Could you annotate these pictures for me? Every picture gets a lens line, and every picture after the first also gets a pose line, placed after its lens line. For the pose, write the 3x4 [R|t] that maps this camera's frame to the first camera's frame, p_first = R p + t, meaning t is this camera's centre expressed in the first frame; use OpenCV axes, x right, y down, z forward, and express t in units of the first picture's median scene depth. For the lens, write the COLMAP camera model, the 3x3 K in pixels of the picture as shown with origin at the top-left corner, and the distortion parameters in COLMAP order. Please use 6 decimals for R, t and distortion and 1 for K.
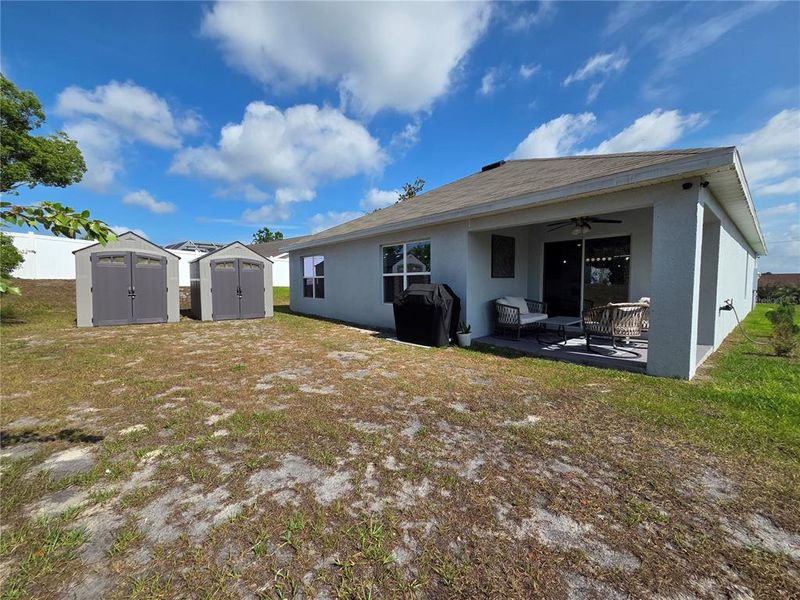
lens RADIAL K [[326.5, 0, 394.6], [0, 326.5, 301.7], [0, 0, 1]] dist [0.004546, -0.000391]
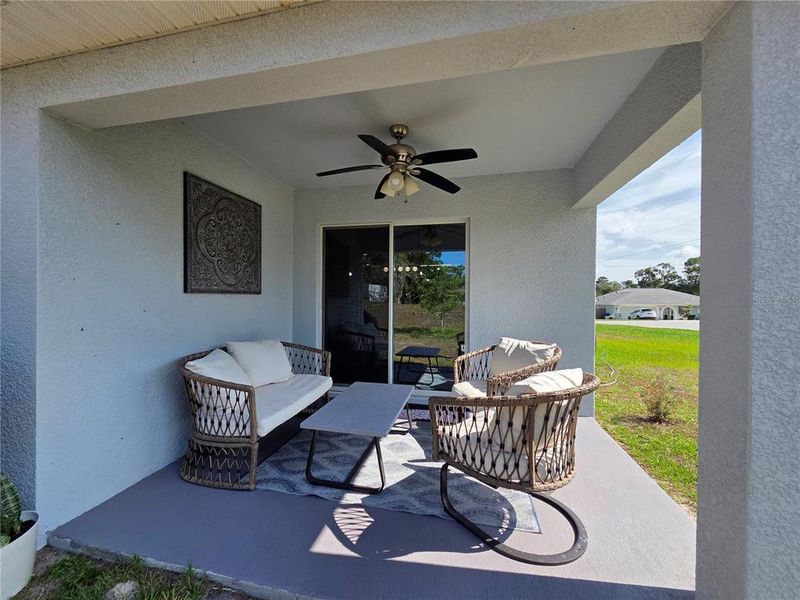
lens RADIAL K [[326.5, 0, 394.6], [0, 326.5, 301.7], [0, 0, 1]] dist [0.004546, -0.000391]
pose [[0.803678, 0.006513, 0.595029, 0.271692], [0.022990, 0.998854, -0.041985, -0.044154], [-0.594621, 0.047422, 0.802607, 0.589865]]
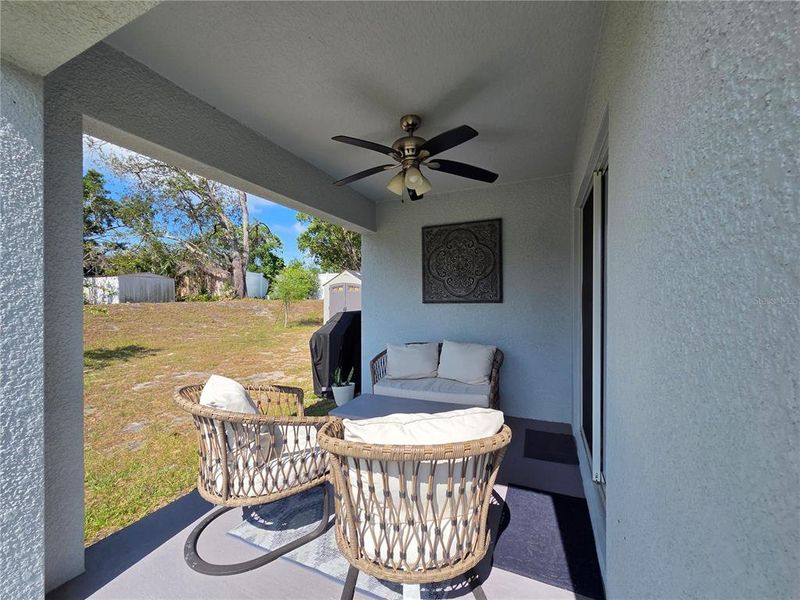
lens RADIAL K [[326.5, 0, 394.6], [0, 326.5, 301.7], [0, 0, 1]] dist [0.004546, -0.000391]
pose [[0.421849, 0.003900, -0.906658, 0.784017], [-0.046319, 0.998778, -0.017255, -0.064739], [0.905482, 0.049275, 0.421514, 0.727754]]
